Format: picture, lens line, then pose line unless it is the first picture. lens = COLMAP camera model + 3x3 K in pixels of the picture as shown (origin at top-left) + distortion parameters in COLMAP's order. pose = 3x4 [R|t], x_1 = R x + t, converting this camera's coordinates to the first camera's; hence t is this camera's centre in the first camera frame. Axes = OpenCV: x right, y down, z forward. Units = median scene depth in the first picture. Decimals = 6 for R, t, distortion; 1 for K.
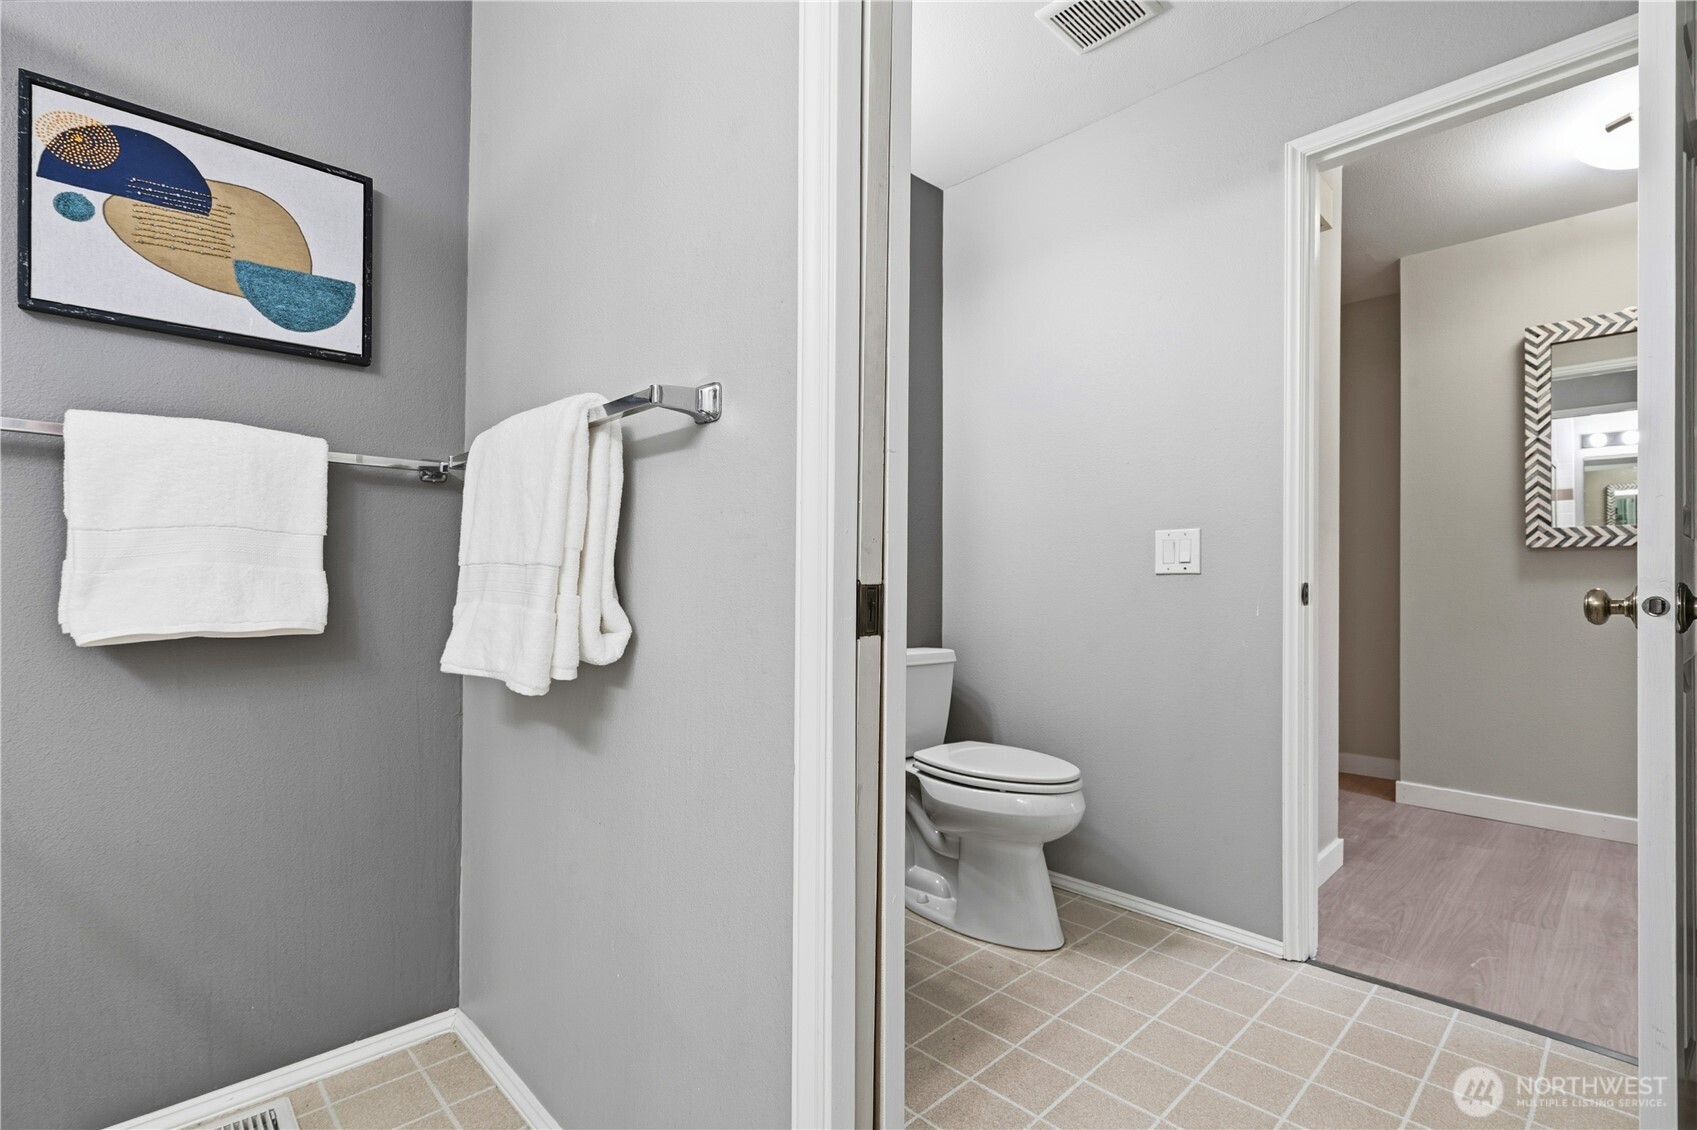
lens RADIAL K [[783.2, 0, 851.8], [0, 783.2, 573.3], [0, 0, 1]] dist [-0.006010, 0.002936]
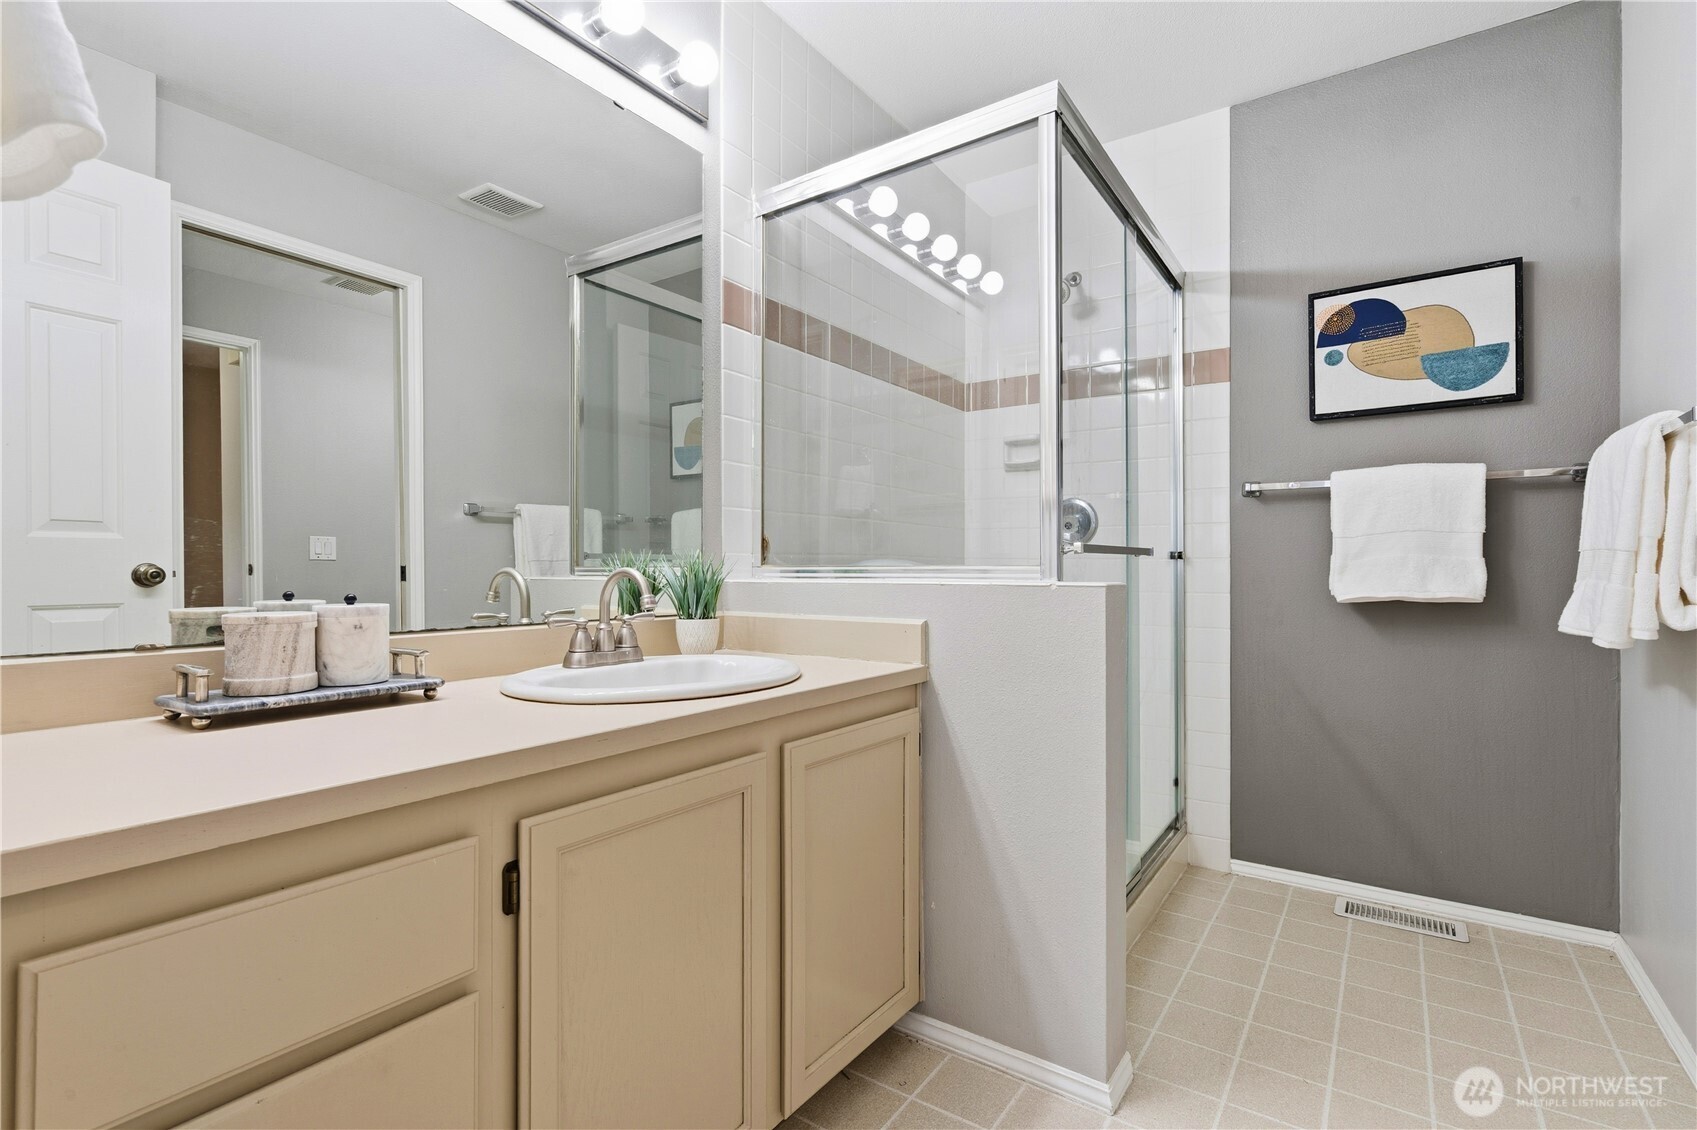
lens RADIAL K [[783.2, 0, 852.8], [0, 783.2, 574.7], [0, 0, 1]] dist [-0.006010, 0.002936]
pose [[0.201129, 0.000744, -0.979564, 0.497690], [0.015499, 0.999872, 0.003942, 0.004172], [0.979442, -0.015975, 0.201092, -0.414952]]
